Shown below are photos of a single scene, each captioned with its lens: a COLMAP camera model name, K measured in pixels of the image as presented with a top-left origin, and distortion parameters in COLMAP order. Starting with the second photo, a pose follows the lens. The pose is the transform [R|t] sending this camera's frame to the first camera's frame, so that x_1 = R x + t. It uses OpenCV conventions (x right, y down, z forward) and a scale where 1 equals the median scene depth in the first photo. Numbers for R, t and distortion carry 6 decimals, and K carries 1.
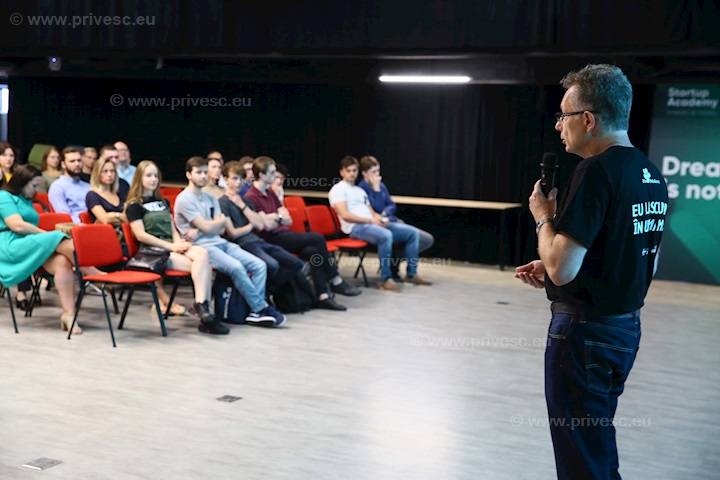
lens RADIAL K [[1098.0, 0, 360.0], [0, 1098.0, 240.0], [0, 0, 1]] dist [0.126644, 0.011939]
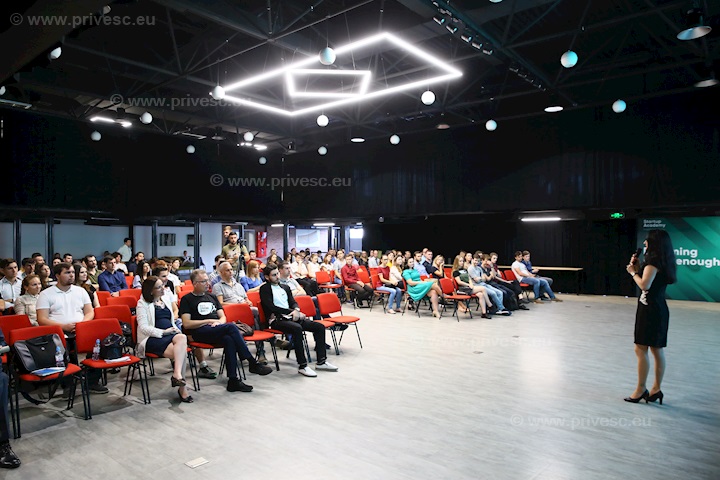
lens RADIAL K [[502.8, 0, 360.0], [0, 502.8, 240.0], [0, 0, 1]] dist [-0.099177, 0.082993]
pose [[0.981945, -0.036530, -0.185604, -0.198767], [0.017475, 0.994499, -0.103282, 0.014921], [0.188356, 0.098174, 0.977182, -0.263228]]
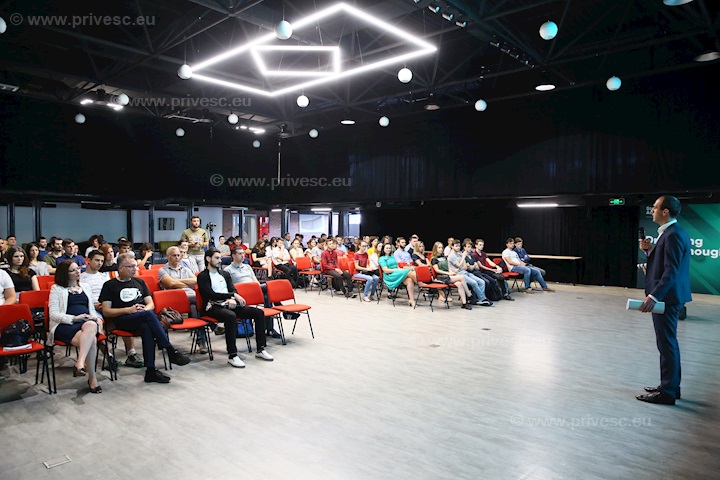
lens RADIAL K [[502.8, 0, 360.0], [0, 502.8, 240.0], [0, 0, 1]] dist [-0.099177, 0.082993]
pose [[0.972050, -0.022206, -0.233720, -0.094855], [0.004317, 0.997039, -0.076778, 0.014019], [0.234733, 0.073623, 0.969268, -0.191680]]
